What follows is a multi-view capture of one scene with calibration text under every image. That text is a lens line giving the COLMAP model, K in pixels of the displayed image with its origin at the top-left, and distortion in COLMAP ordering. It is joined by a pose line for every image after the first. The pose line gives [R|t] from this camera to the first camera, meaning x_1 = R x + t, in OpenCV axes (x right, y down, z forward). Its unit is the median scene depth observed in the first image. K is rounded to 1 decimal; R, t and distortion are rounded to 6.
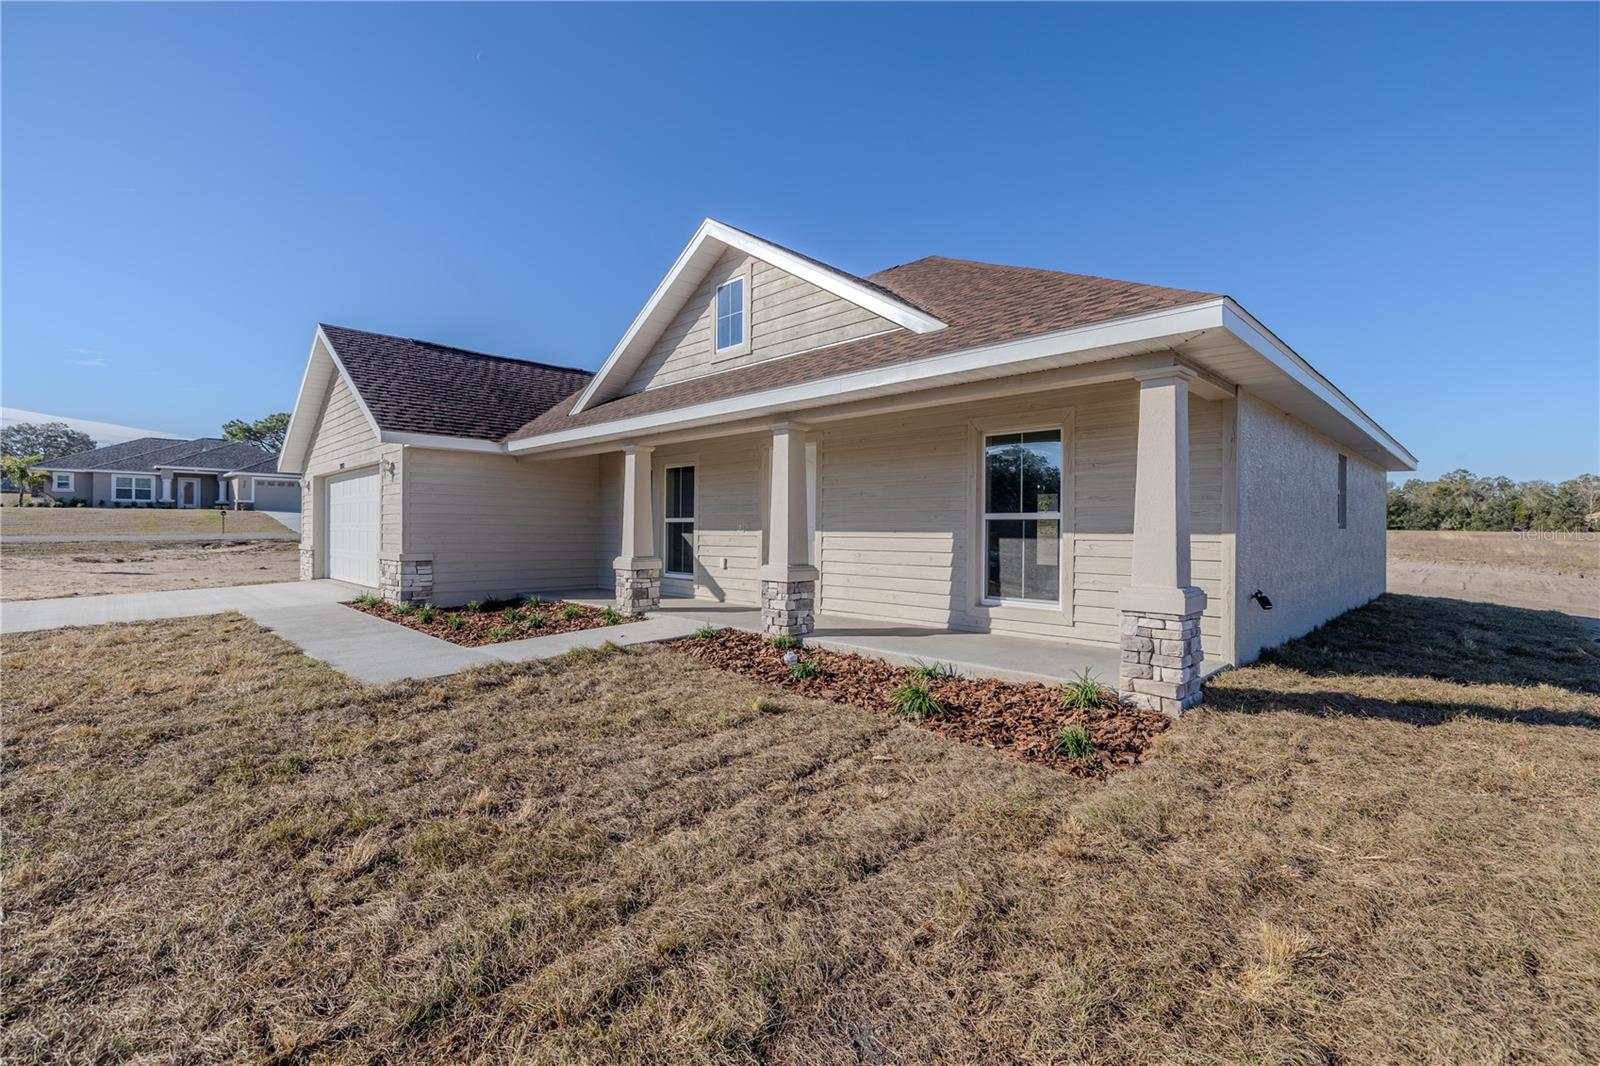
lens RADIAL K [[721.3, 0, 818.2], [0, 721.3, 530.8], [0, 0, 1]] dist [-0.007401, 0.000918]
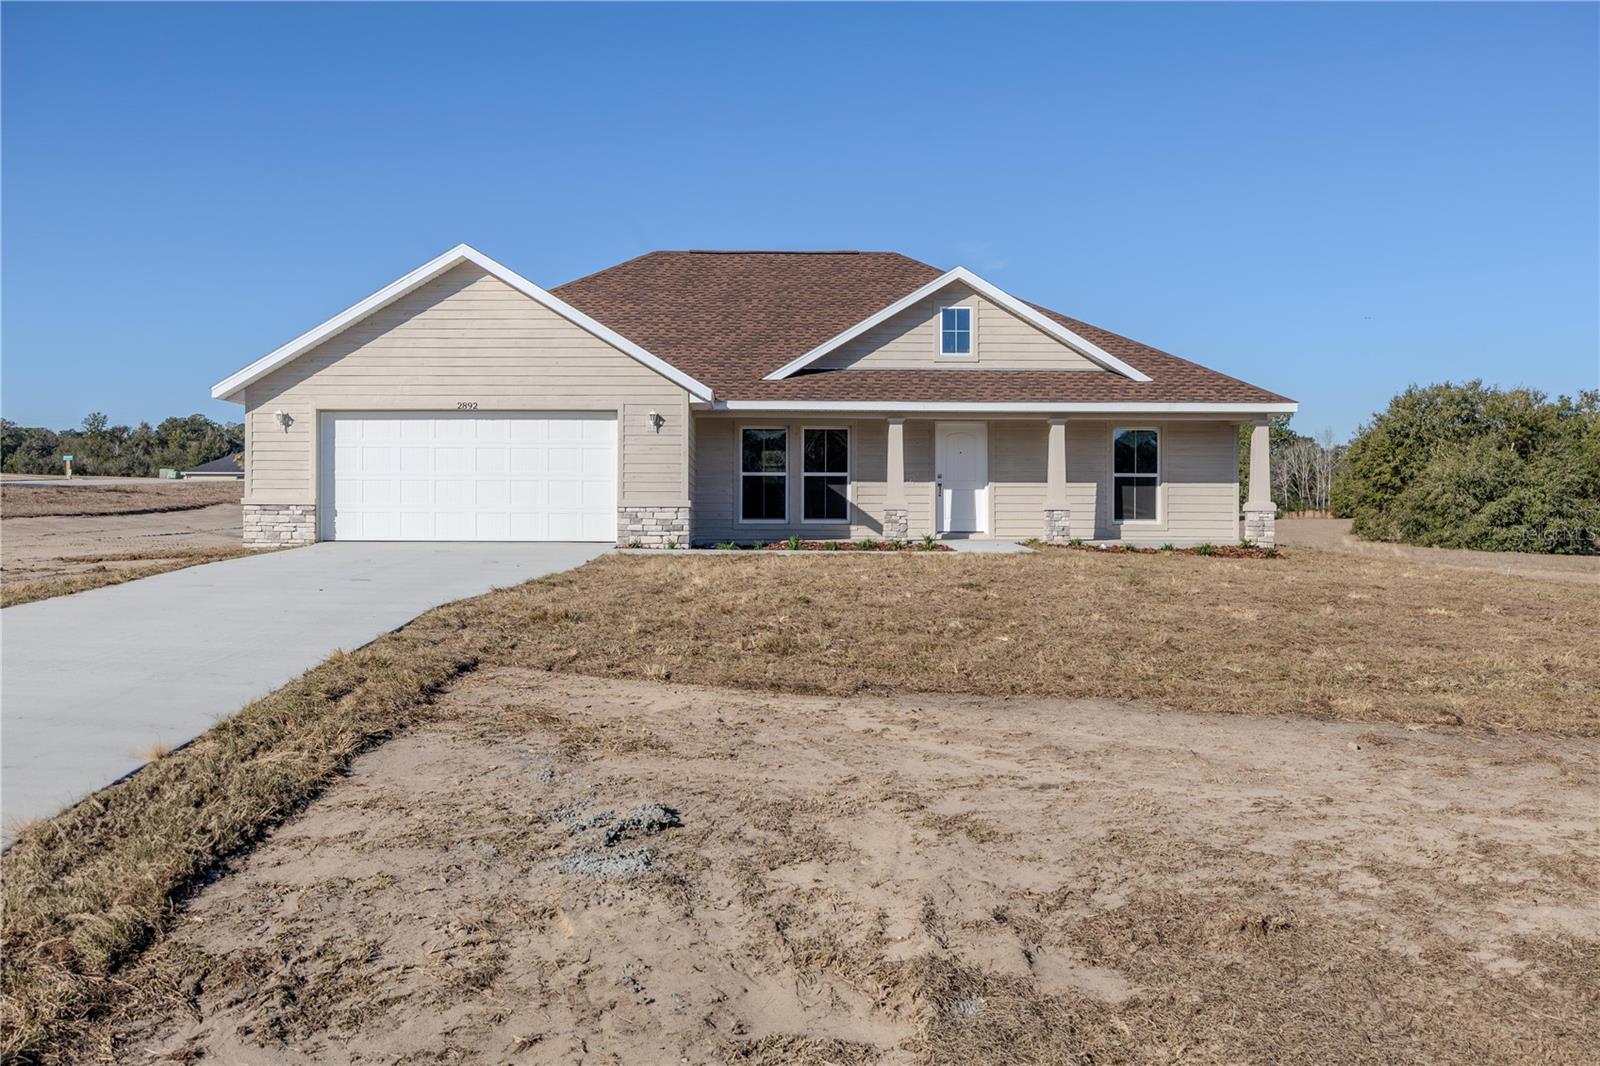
lens RADIAL K [[1575.0, 0, 806.8], [0, 1575.0, 534.2], [0, 0, 1]] dist [0.015469, 0.000000]
pose [[0.673441, -0.008684, 0.739190, -2.655554], [0.002878, 0.999954, 0.009125, 0.075174], [-0.739235, -0.004018, 0.673436, -0.892460]]
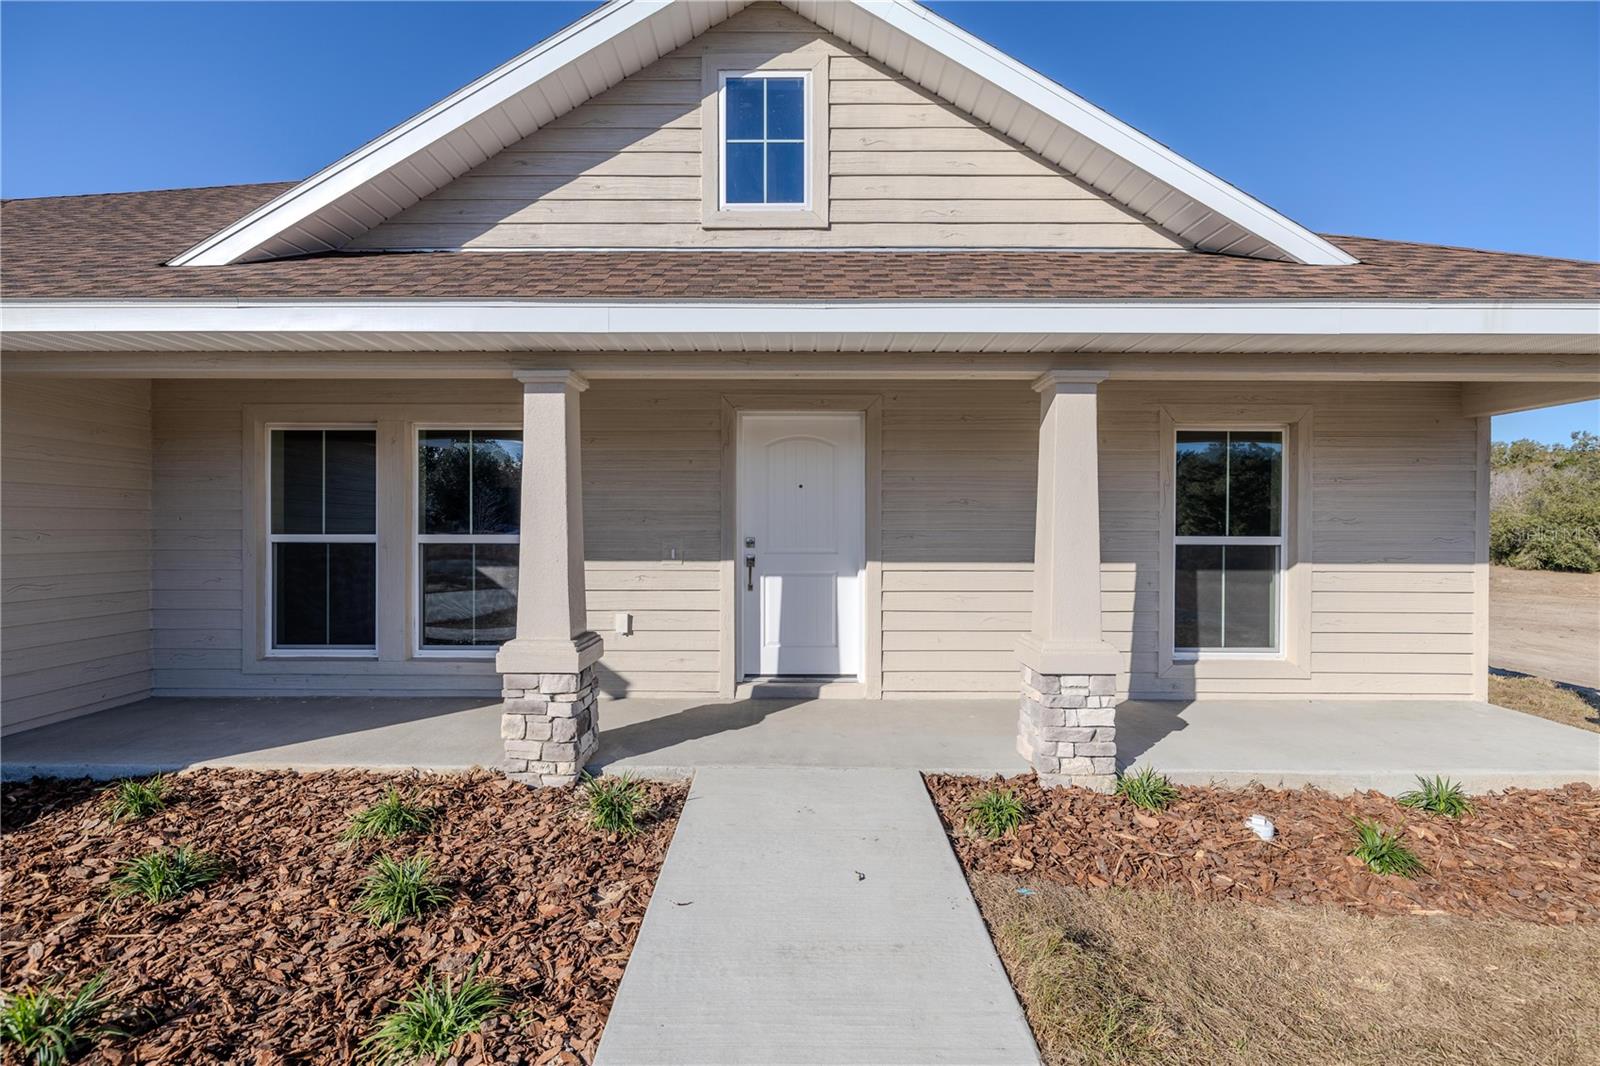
lens RADIAL K [[721.3, 0, 785.9], [0, 721.3, 541.6], [0, 0, 1]] dist [-0.007401, 0.000918]
pose [[0.718933, -0.005488, 0.695058, -0.471030], [0.000627, 0.999974, 0.007247, -0.020601], [-0.695079, -0.004774, 0.718917, 0.629982]]
